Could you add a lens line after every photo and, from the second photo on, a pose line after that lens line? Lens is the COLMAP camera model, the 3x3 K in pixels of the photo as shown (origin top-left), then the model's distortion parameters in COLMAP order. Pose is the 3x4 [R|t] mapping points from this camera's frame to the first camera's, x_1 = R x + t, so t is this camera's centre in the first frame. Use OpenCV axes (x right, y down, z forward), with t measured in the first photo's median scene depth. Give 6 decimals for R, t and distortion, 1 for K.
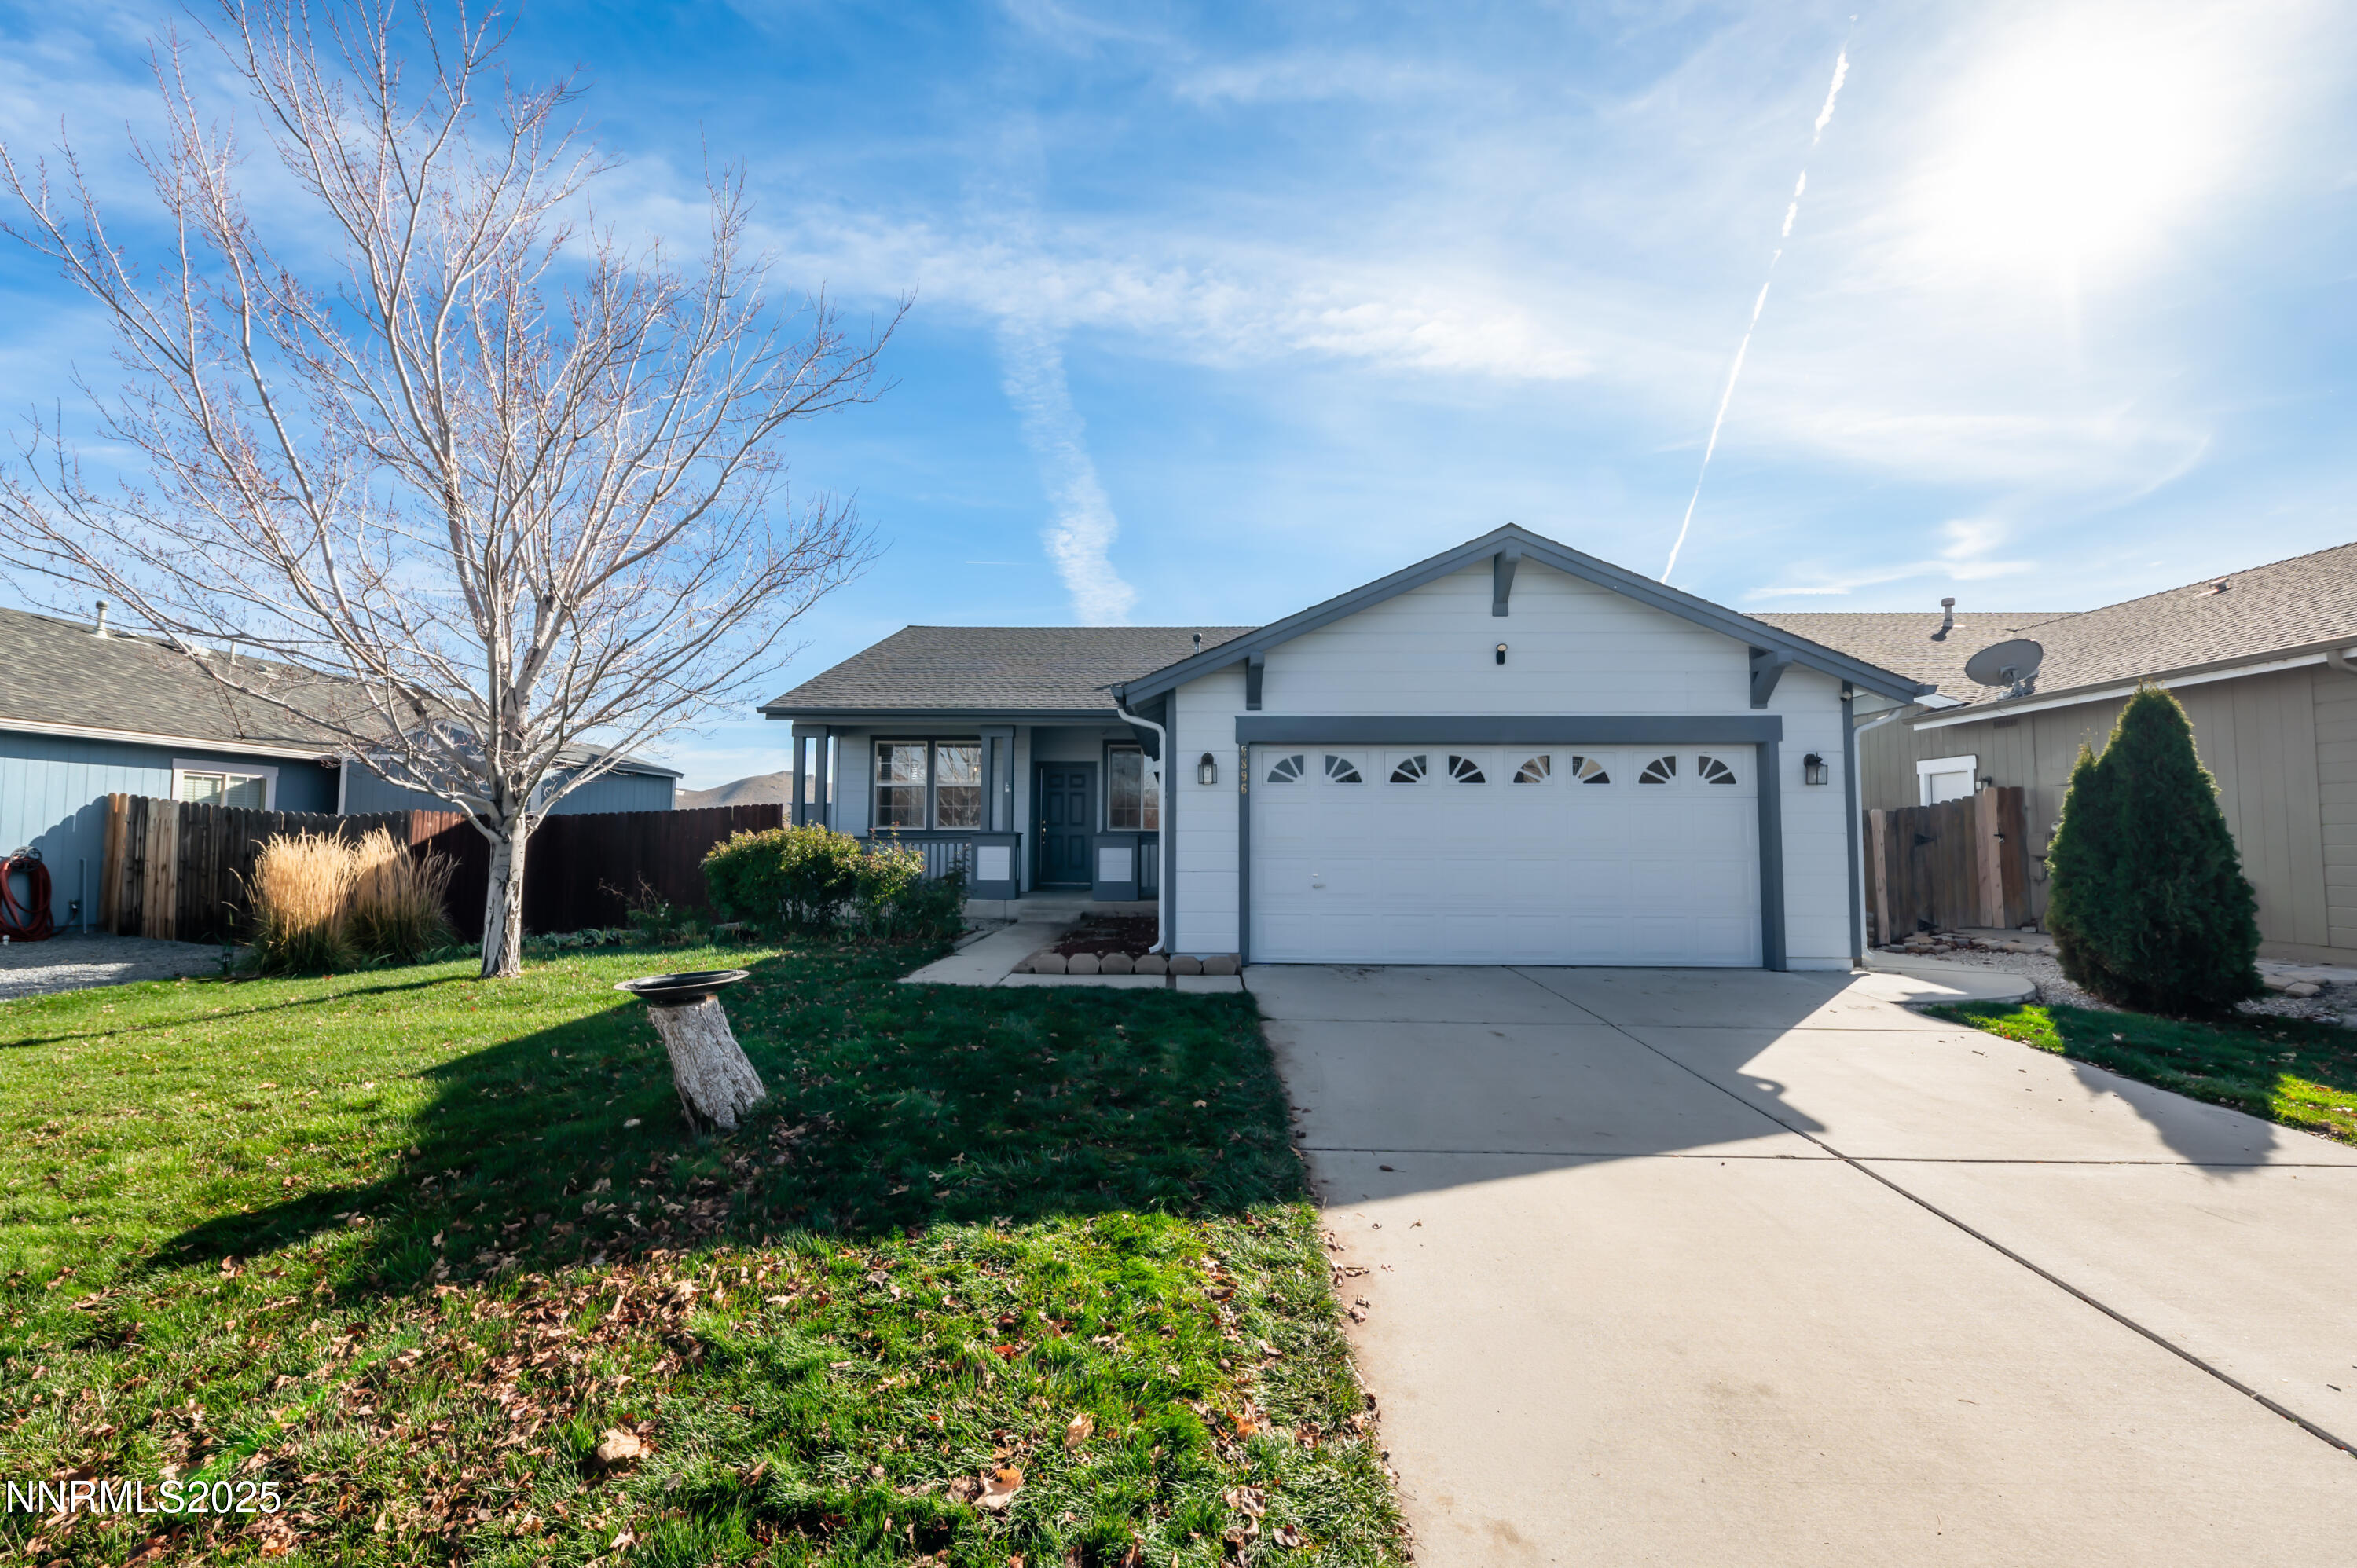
lens RADIAL K [[927.2, 0, 1173.5], [0, 927.2, 798.1], [0, 0, 1]] dist [0.003400, 0.000103]
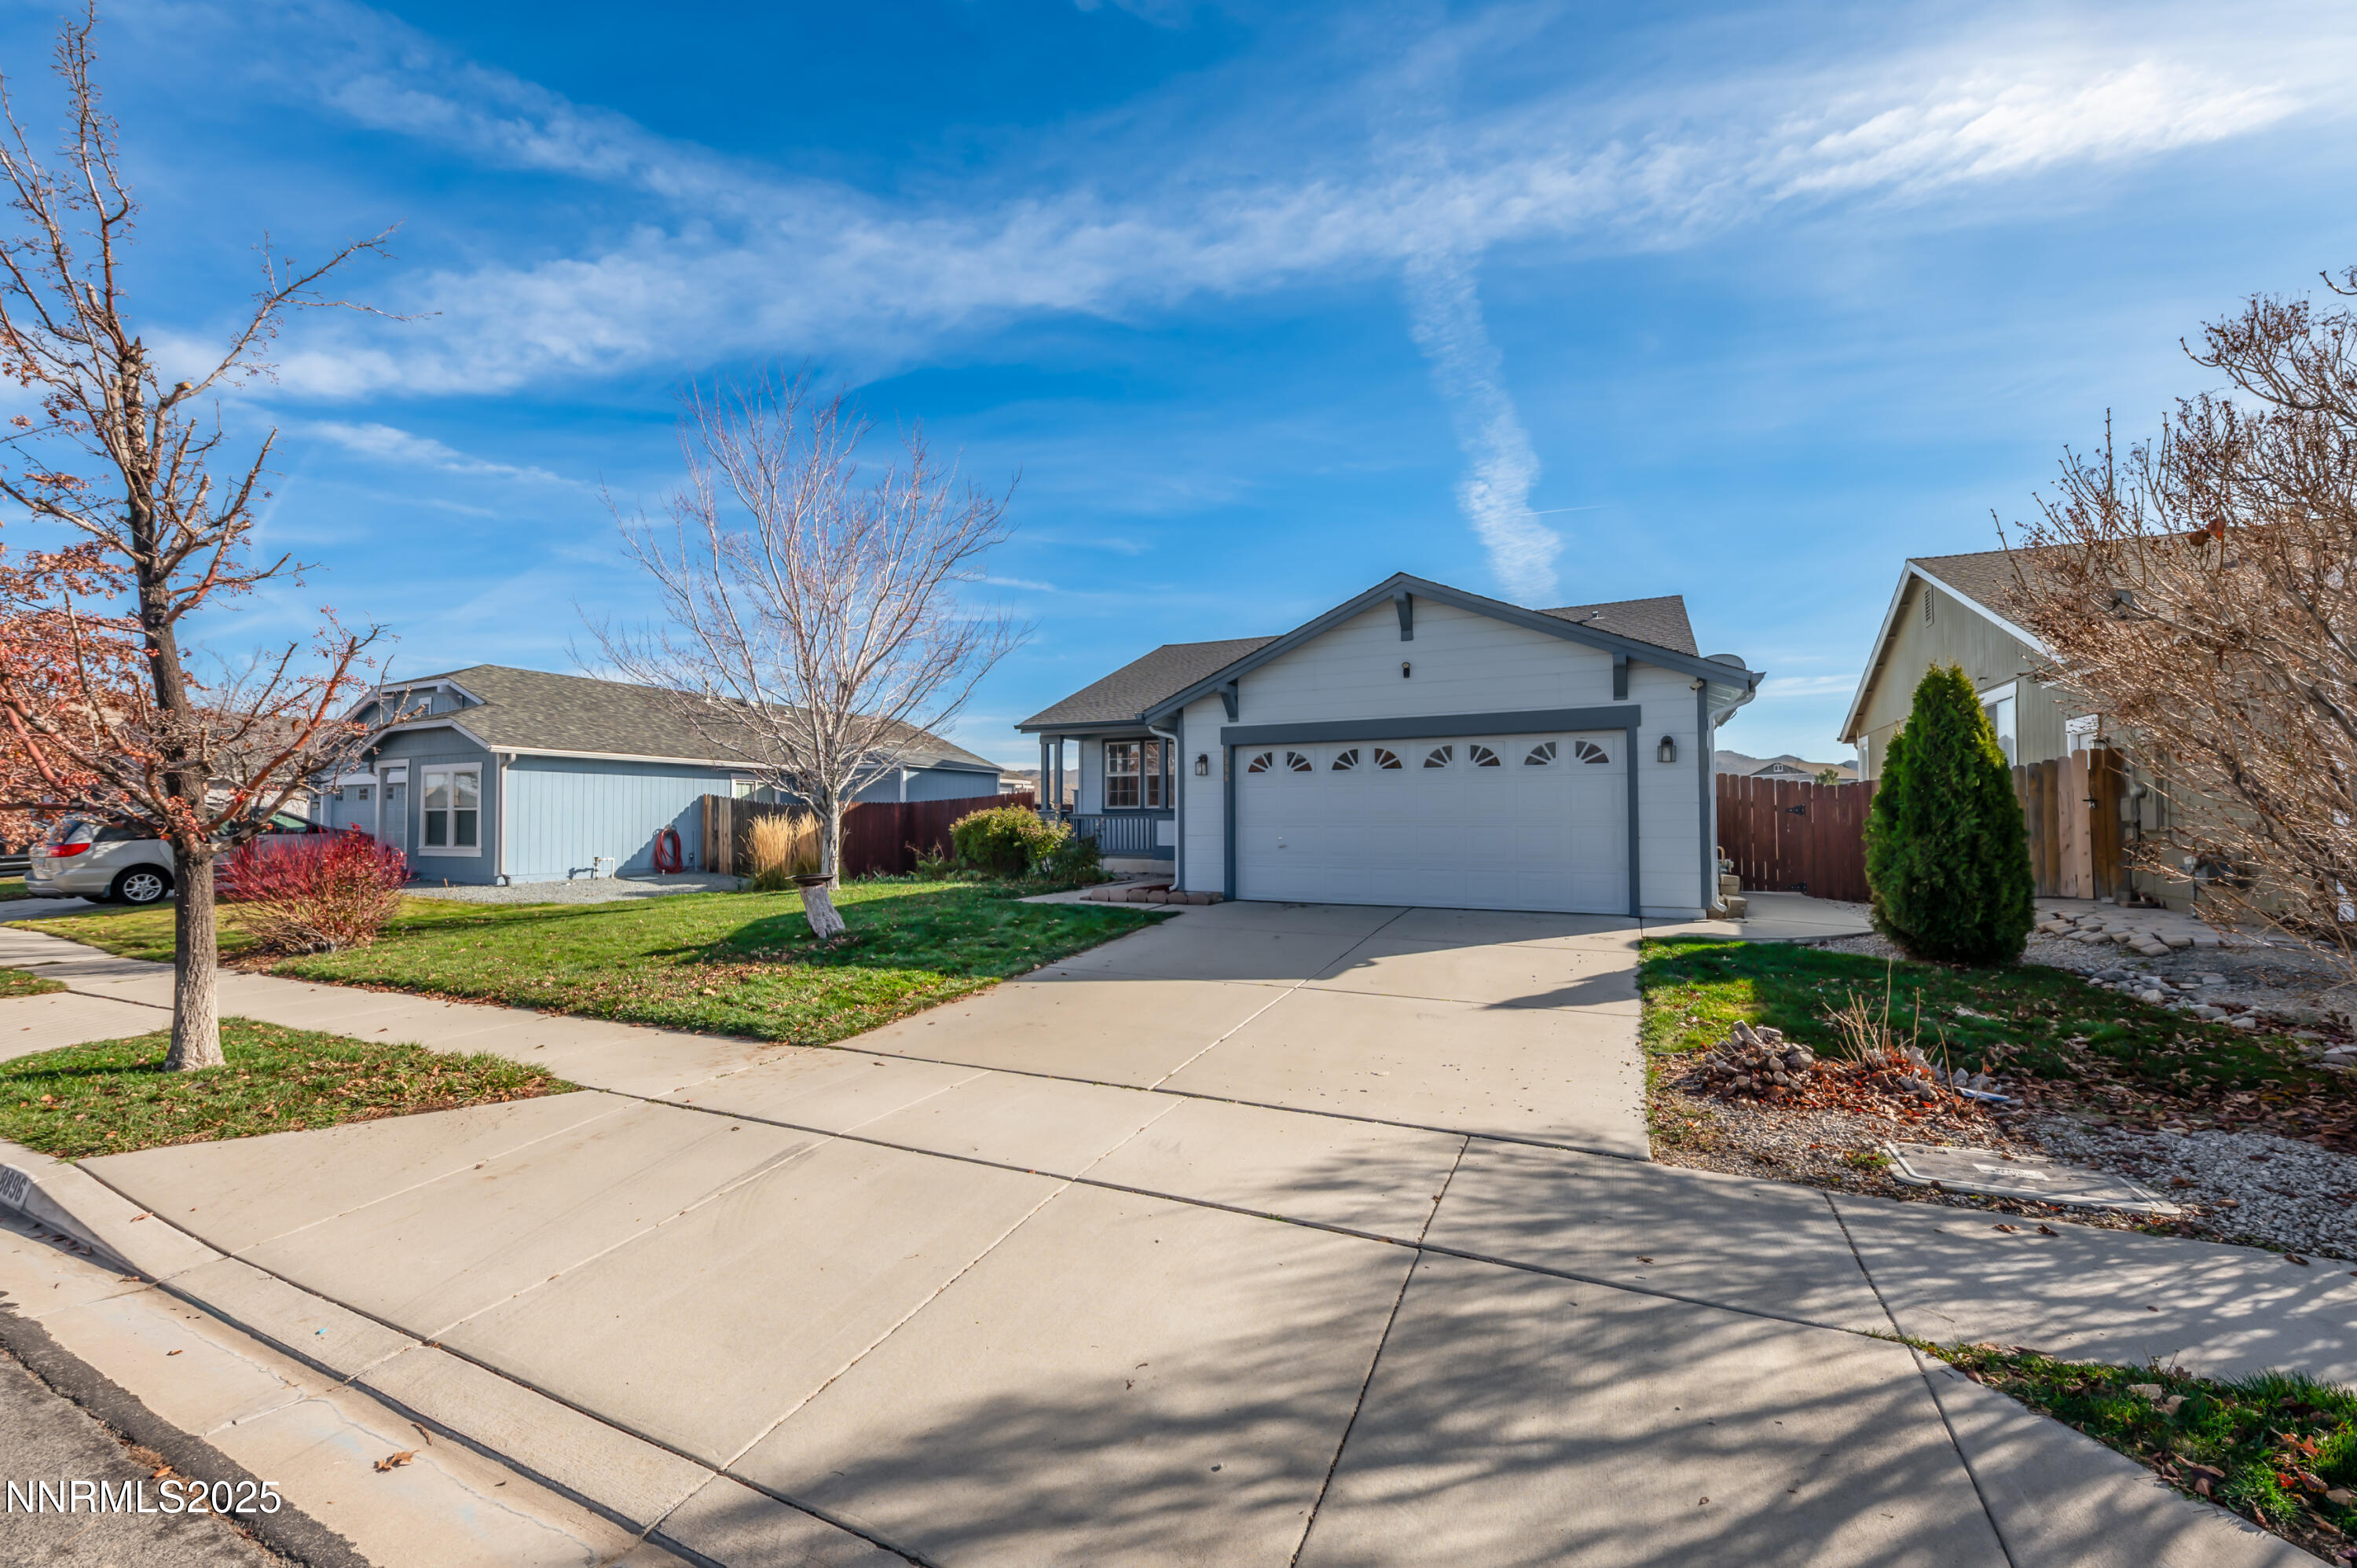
lens RADIAL K [[951.8, 0, 1166.4], [0, 951.8, 815.7], [0, 0, 1]] dist [0.013864, 0.000113]
pose [[0.899777, -0.009599, -0.436243, 0.627278], [0.029051, 0.998858, 0.037939, -0.010449], [0.435381, -0.046810, 0.899029, -0.365060]]
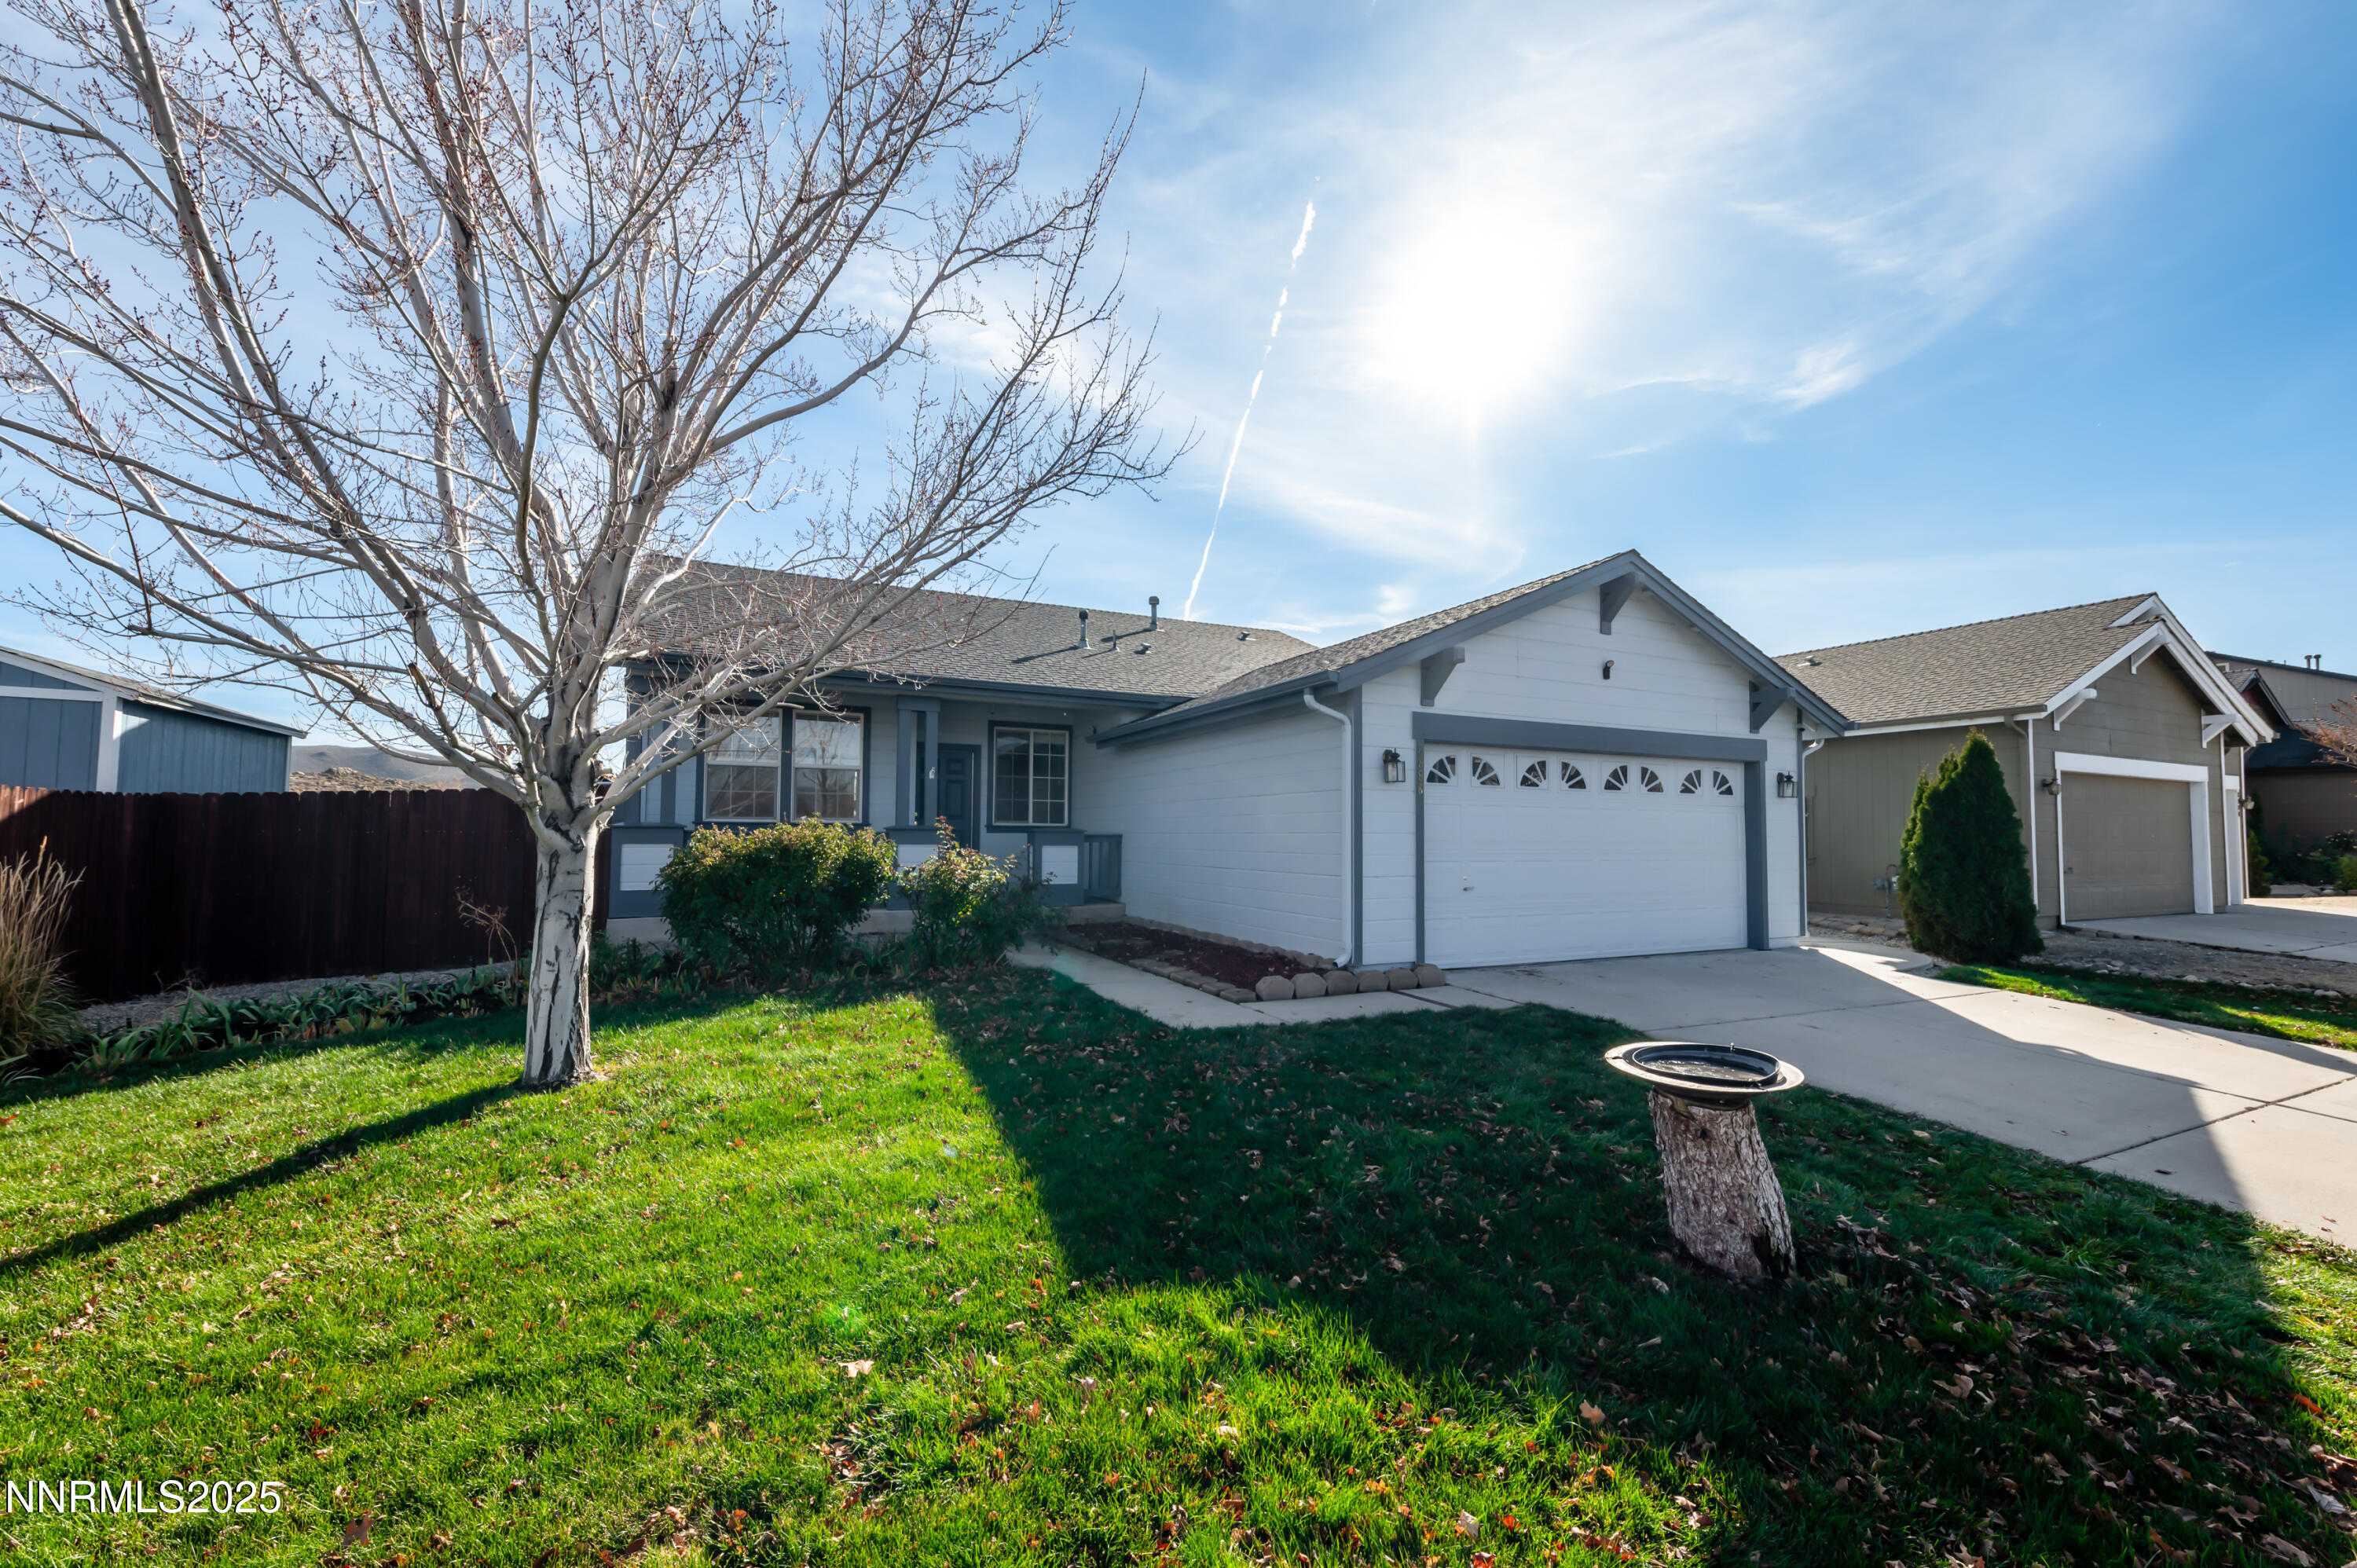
lens RADIAL K [[927.2, 0, 1173.5], [0, 927.2, 798.1], [0, 0, 1]] dist [0.003400, 0.000103]
pose [[0.889475, 0.021915, 0.456458, -0.573159], [-0.026600, 0.999639, 0.003841, 0.002710], [-0.456209, -0.015558, 0.889737, 0.269534]]
